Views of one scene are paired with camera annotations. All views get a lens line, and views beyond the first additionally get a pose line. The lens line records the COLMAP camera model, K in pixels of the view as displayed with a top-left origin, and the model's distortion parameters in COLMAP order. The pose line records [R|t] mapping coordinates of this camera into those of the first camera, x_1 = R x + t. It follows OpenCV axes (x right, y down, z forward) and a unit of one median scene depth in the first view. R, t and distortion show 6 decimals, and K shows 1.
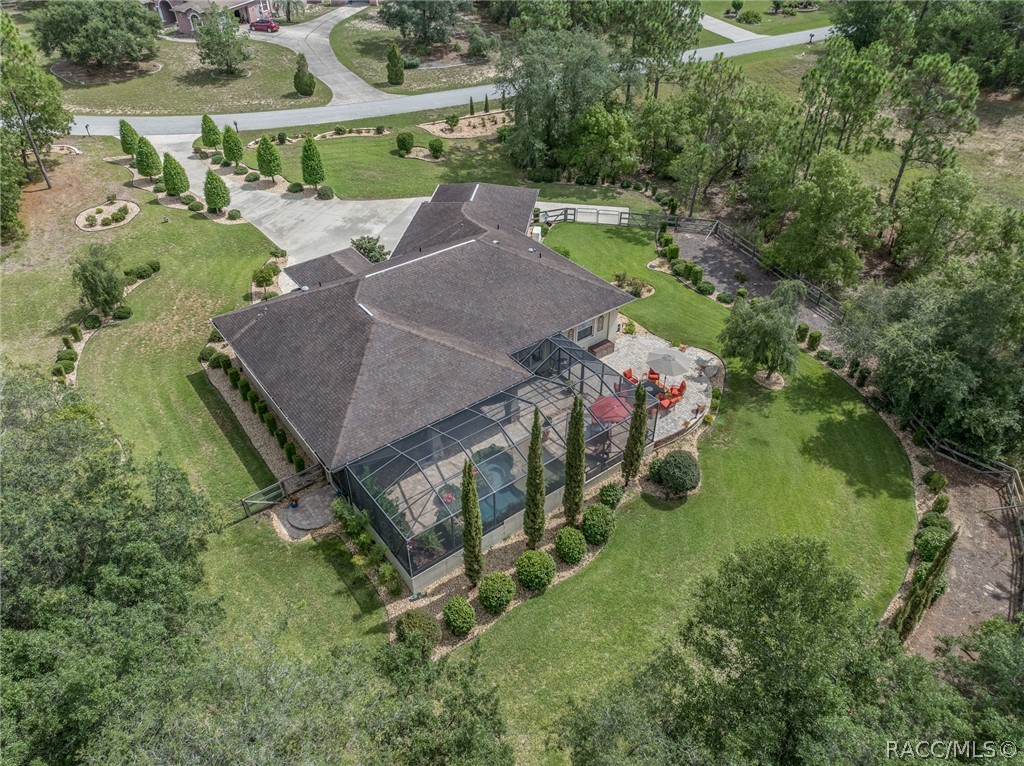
lens RADIAL K [[720.9, 0, 510.1], [0, 720.9, 365.7], [0, 0, 1]] dist [-0.006205, -0.004865]
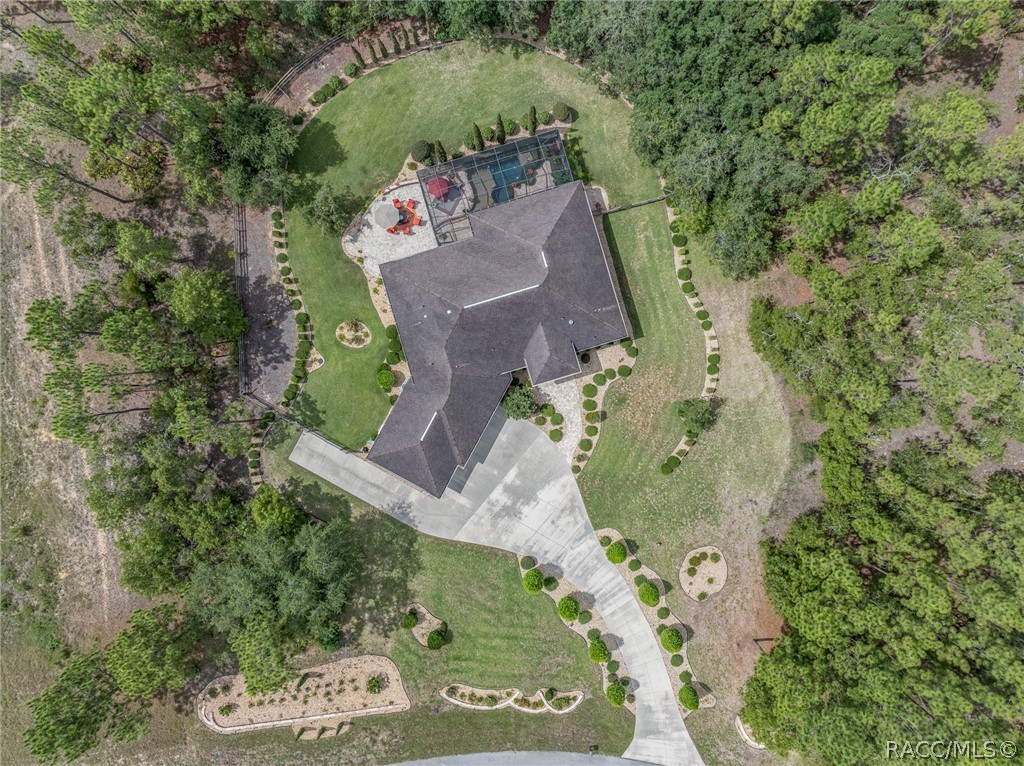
lens RADIAL K [[720.9, 0, 510.1], [0, 720.9, 365.7], [0, 0, 1]] dist [-0.006205, -0.004865]
pose [[-0.937752, -0.346688, 0.020697, -0.152562], [0.224764, -0.560373, 0.797160, -1.033866], [-0.264768, 0.752190, 0.603414, 0.083620]]
